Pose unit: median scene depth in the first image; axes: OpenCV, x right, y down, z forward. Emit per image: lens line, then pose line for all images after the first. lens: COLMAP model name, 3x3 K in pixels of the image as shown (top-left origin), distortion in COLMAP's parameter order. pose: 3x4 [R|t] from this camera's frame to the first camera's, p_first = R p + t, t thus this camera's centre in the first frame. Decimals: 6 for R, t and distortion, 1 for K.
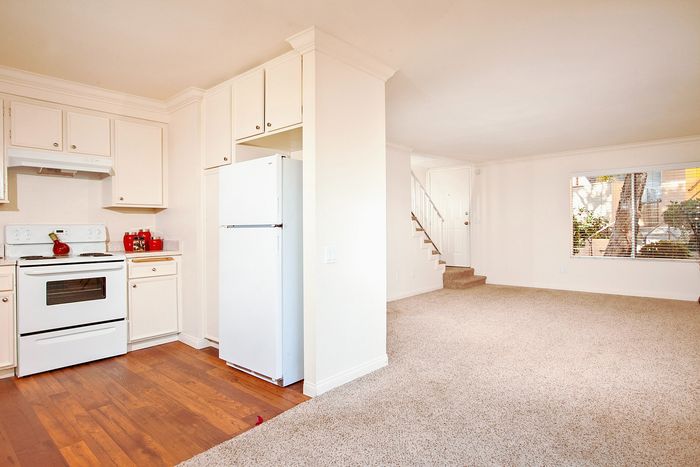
lens RADIAL K [[381.3, 0, 354.3], [0, 381.3, 229.6], [0, 0, 1]] dist [-0.030346, 0.007641]
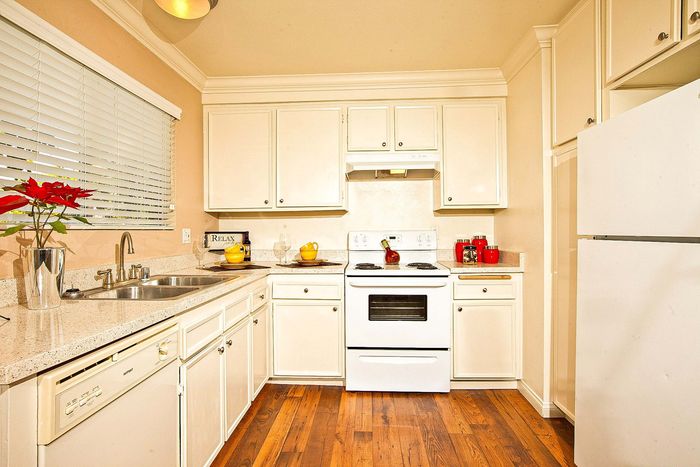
lens RADIAL K [[381.3, 0, 349.7], [0, 381.3, 232.1], [0, 0, 1]] dist [-0.030346, 0.007641]
pose [[0.612264, 0.004574, -0.790640, -0.108785], [-0.002683, 0.999990, 0.003707, -0.013866], [0.790649, -0.000148, 0.612270, 0.362956]]
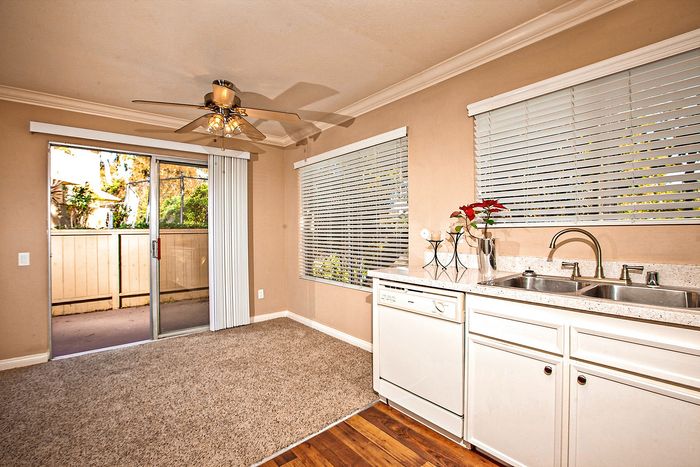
lens RADIAL K [[315.0, 0, 349.4], [0, 315.0, 235.6], [0, 0, 1]] dist [-0.001208, 0.000048]
pose [[-0.986704, 0.013248, 0.161989, -0.514756], [0.016357, 0.999706, 0.017878, -0.014378], [-0.161704, 0.020290, -0.986631, 1.009574]]
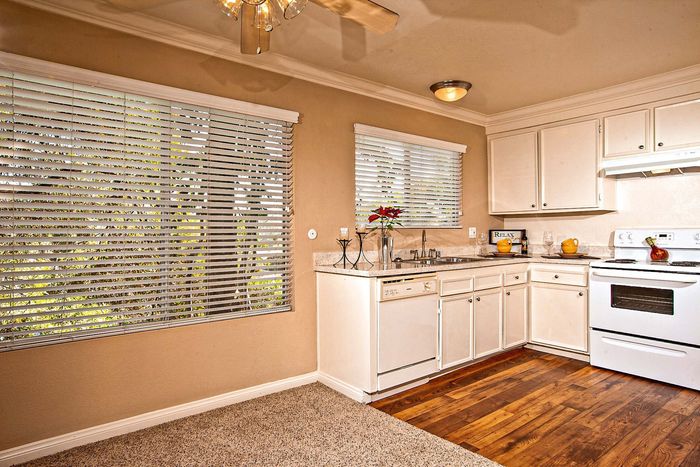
lens RADIAL K [[417.0, 0, 348.5], [0, 417.0, 235.2], [0, 0, 1]] dist [0.003959, 0.000126]
pose [[-0.179024, 0.016780, -0.983702, 0.411752], [0.000466, 0.999856, 0.016971, -0.015468], [0.983845, 0.002580, -0.179006, 0.448335]]
